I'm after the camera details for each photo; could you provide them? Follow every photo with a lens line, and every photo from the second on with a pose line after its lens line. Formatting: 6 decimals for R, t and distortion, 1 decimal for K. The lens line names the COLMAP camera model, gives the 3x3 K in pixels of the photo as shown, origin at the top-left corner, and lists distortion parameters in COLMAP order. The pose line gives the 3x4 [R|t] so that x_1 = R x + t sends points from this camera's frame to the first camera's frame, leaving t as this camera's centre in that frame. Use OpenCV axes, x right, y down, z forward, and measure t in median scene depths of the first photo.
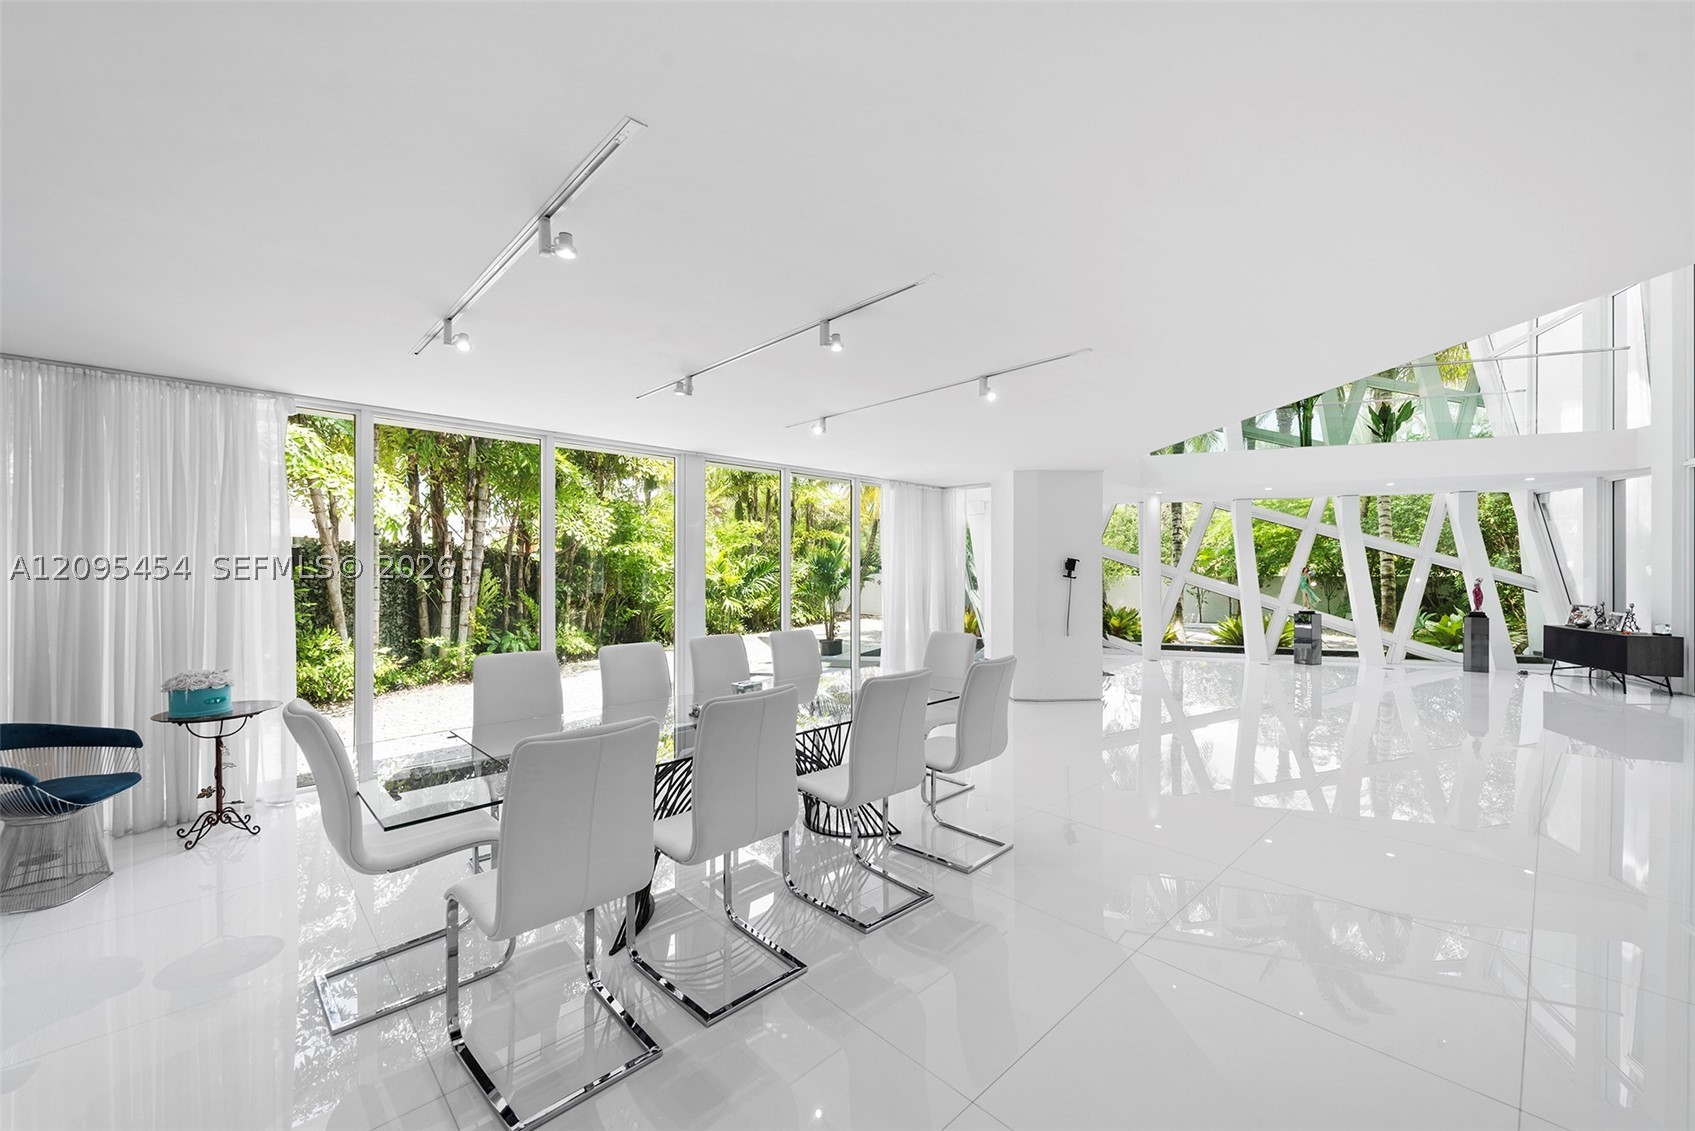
lens RADIAL K [[669.9, 0, 850.6], [0, 669.9, 578.9], [0, 0, 1]] dist [-0.003852, -0.000422]
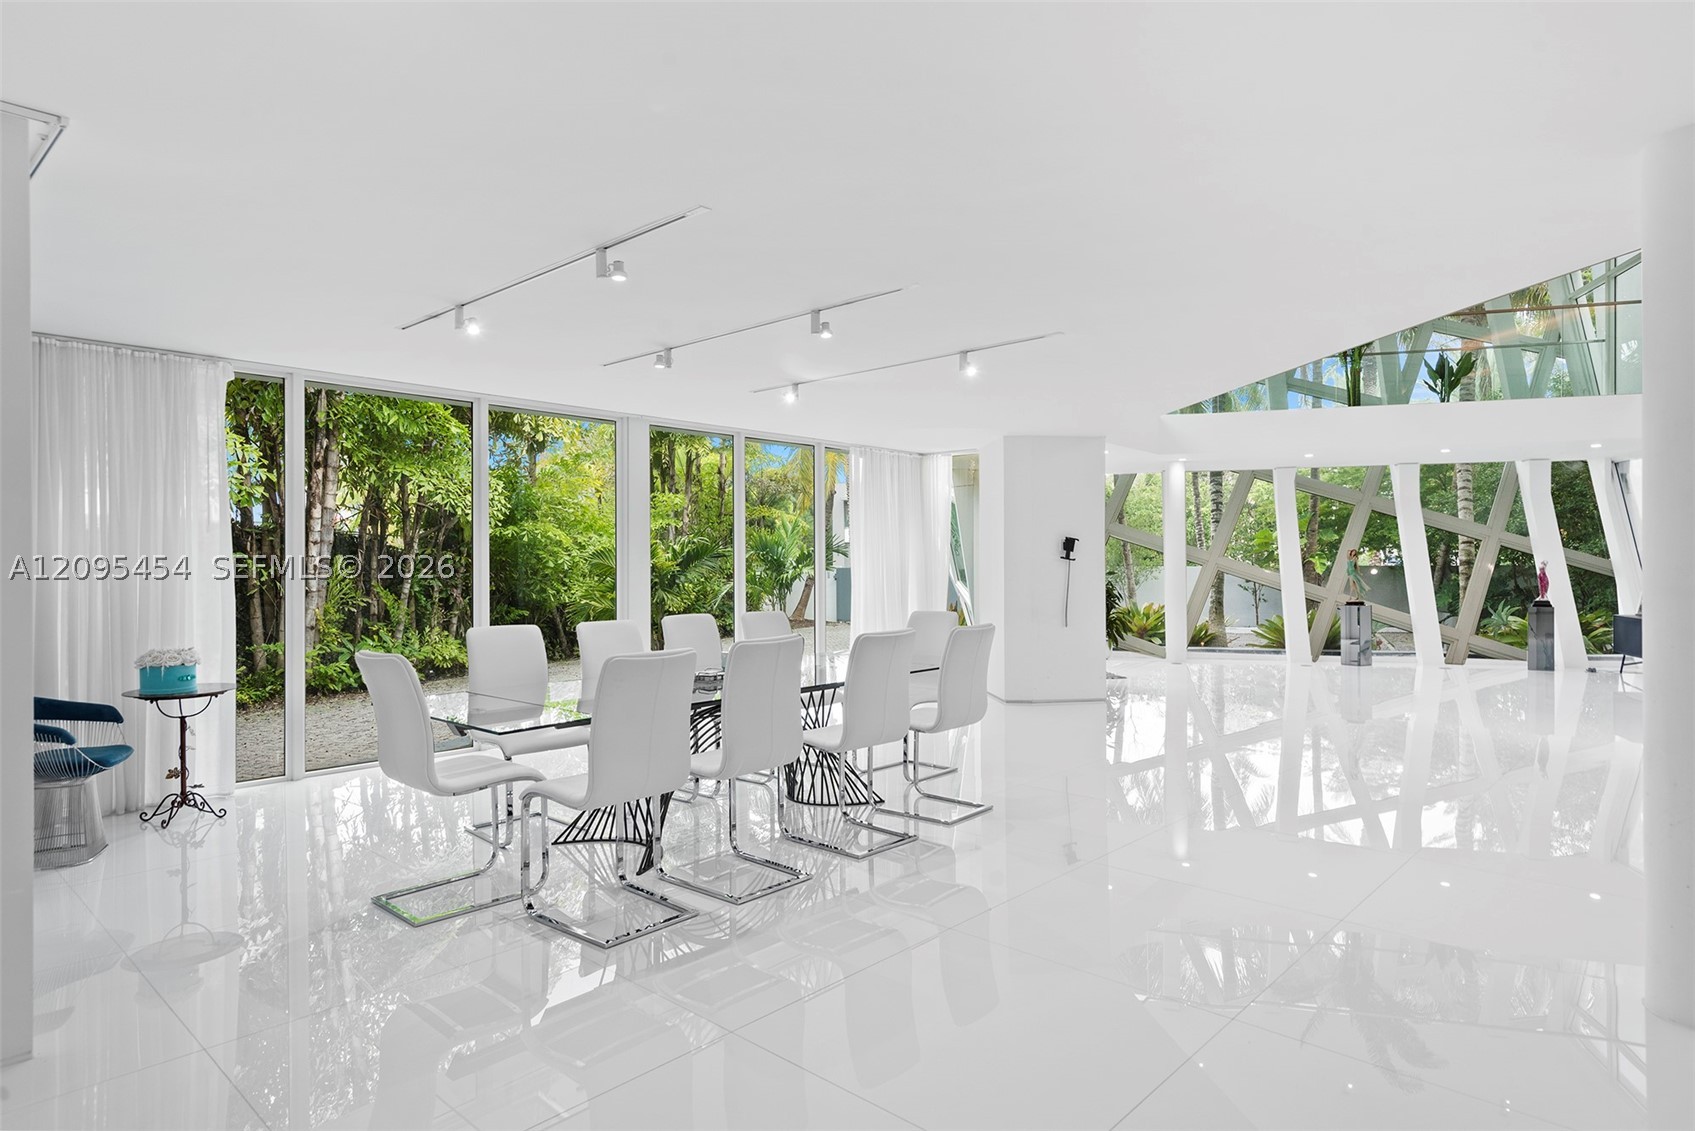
lens RADIAL K [[976.1, 0, 852.4], [0, 976.1, 563.0], [0, 0, 1]] dist [0.000523, -0.000014]
pose [[0.997757, -0.004011, 0.066819, -0.028948], [0.005023, 0.999875, -0.014977, 0.016024], [-0.066750, 0.015279, 0.997653, -0.194883]]
